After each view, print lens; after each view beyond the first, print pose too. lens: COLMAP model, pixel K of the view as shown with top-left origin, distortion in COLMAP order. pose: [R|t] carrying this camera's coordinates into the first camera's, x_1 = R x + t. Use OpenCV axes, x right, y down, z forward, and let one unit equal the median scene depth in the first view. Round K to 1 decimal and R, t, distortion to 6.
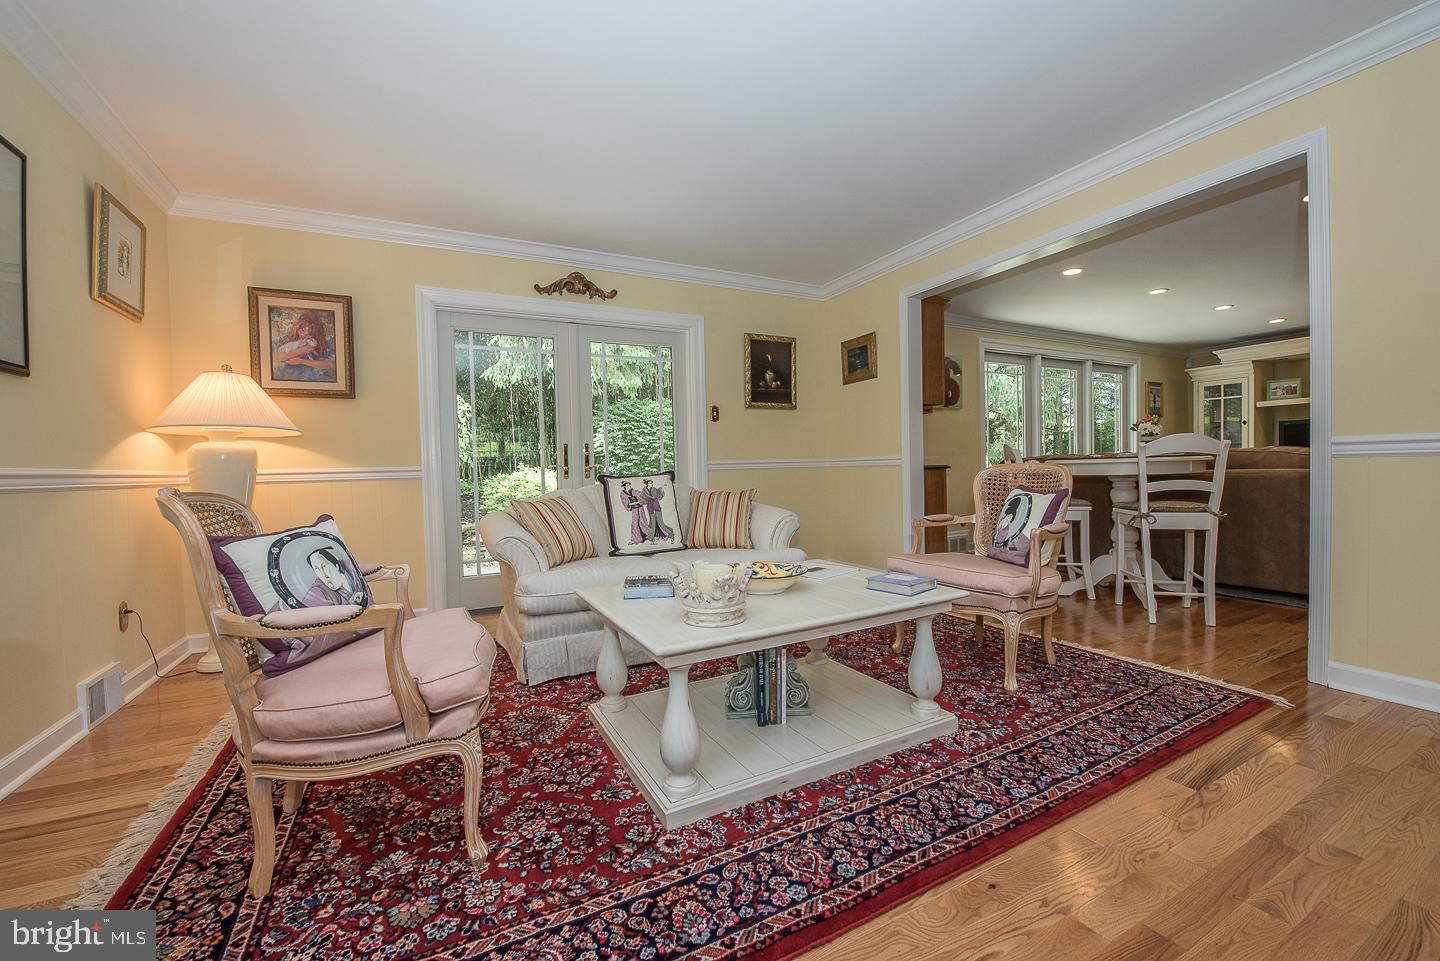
lens RADIAL K [[570.4, 0, 715.7], [0, 570.4, 477.8], [0, 0, 1]] dist [-0.020868, -0.000524]
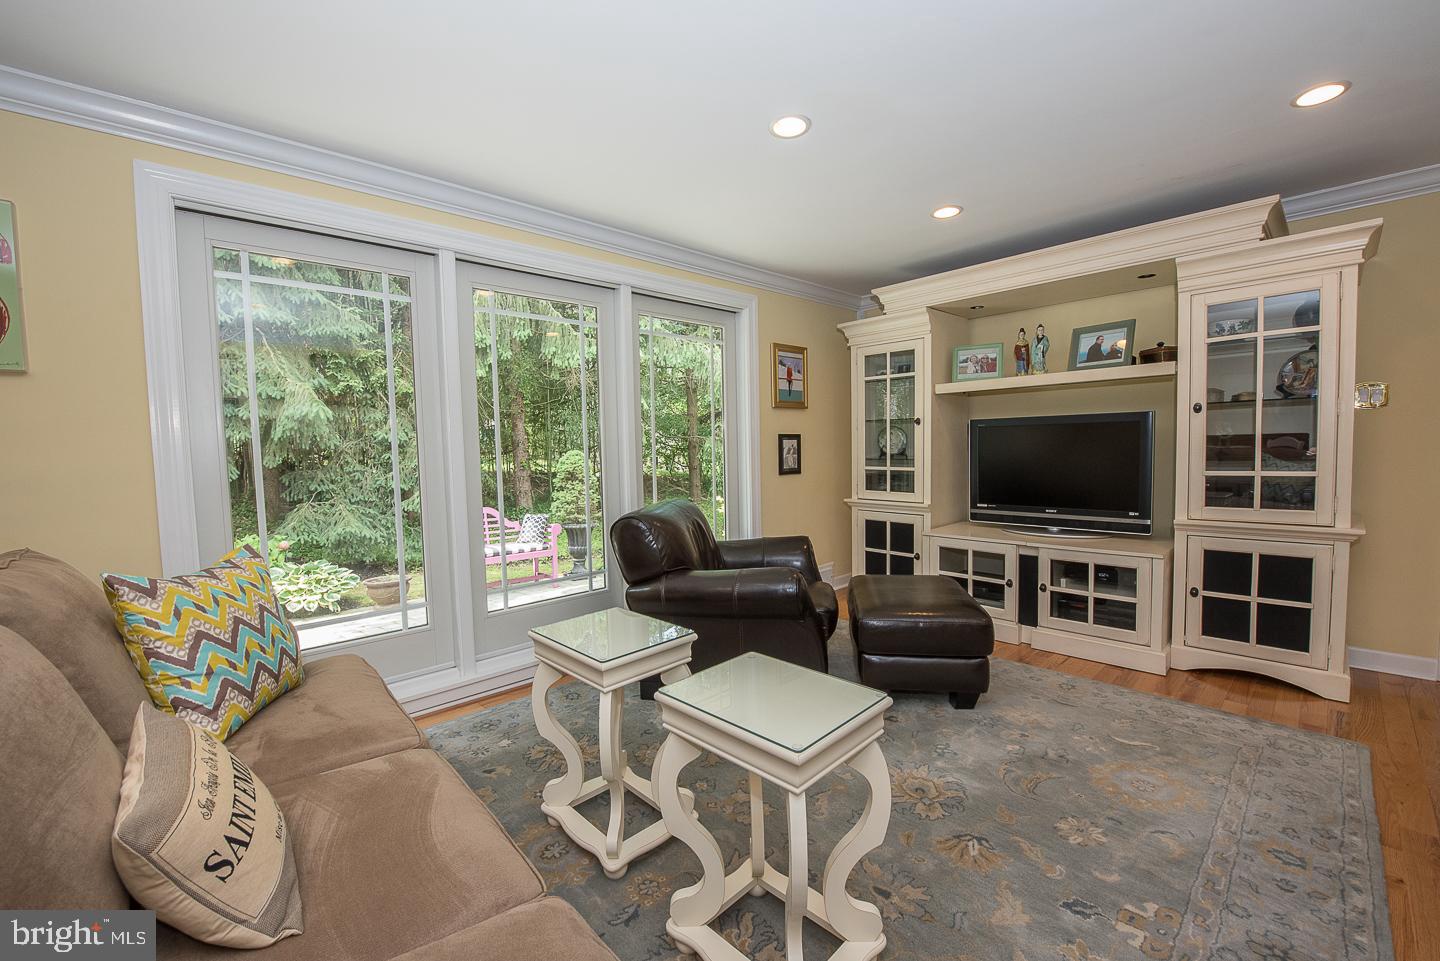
lens RADIAL K [[570.4, 0, 716.1], [0, 570.4, 479.0], [0, 0, 1]] dist [-0.020868, -0.000524]
pose [[0.960328, -0.012245, 0.278604, 0.584755], [0.003676, 0.999505, 0.031260, -0.059031], [-0.278848, -0.028996, 0.959897, 0.505337]]
